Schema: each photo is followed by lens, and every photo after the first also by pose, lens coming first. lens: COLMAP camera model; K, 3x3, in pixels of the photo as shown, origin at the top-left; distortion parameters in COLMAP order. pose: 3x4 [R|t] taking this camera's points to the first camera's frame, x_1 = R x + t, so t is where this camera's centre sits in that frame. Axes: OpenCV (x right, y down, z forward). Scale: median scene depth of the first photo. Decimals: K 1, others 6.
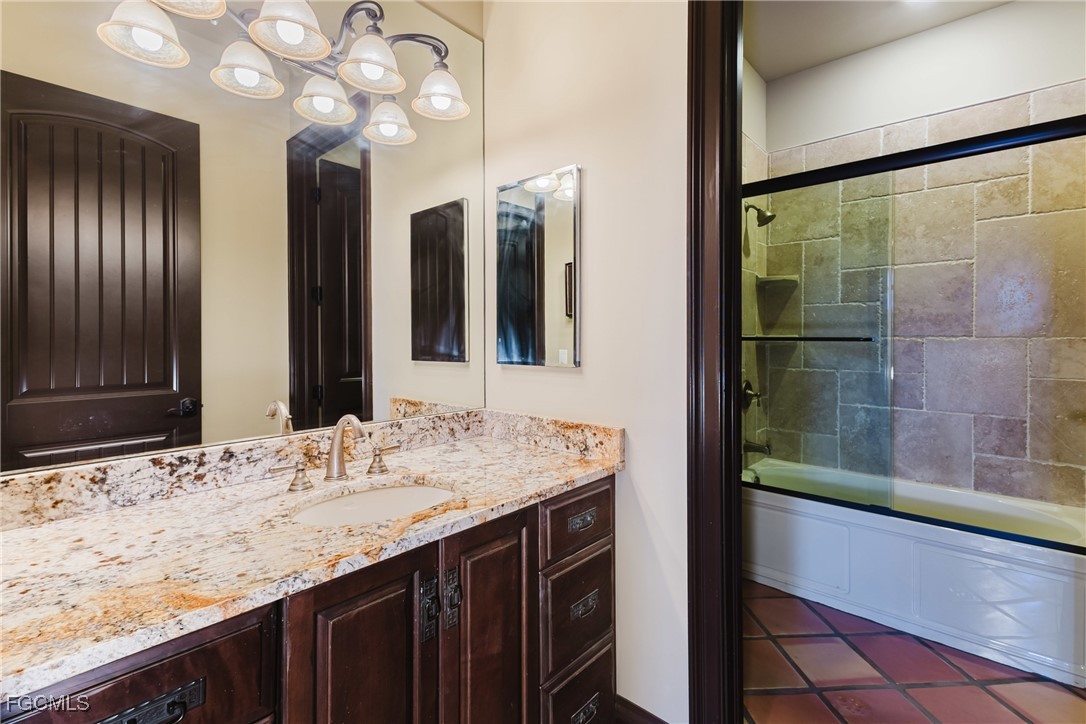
lens RADIAL K [[469.0, 0, 559.7], [0, 469.0, 341.8], [0, 0, 1]] dist [0.004562, -0.003185]
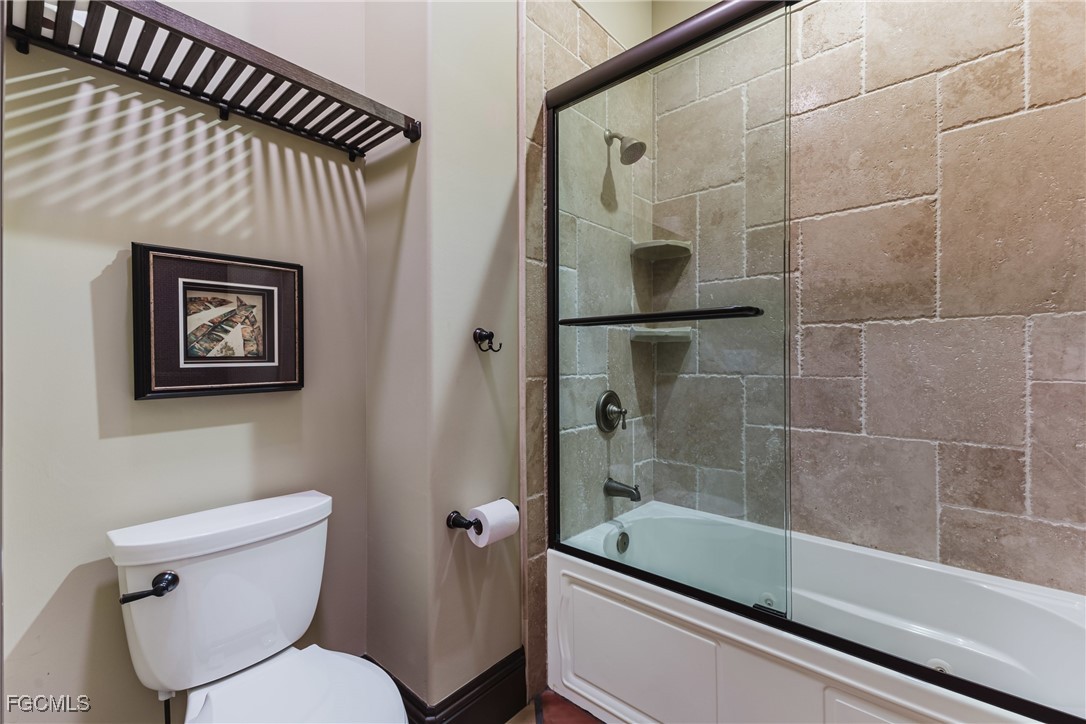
lens RADIAL K [[469.0, 0, 540.3], [0, 469.0, 359.9], [0, 0, 1]] dist [0.004562, -0.003185]
pose [[0.999905, -0.007594, 0.011492, 0.326929], [0.007603, 0.999971, -0.000783, 0.040815], [-0.011486, 0.000870, 0.999934, 0.361027]]
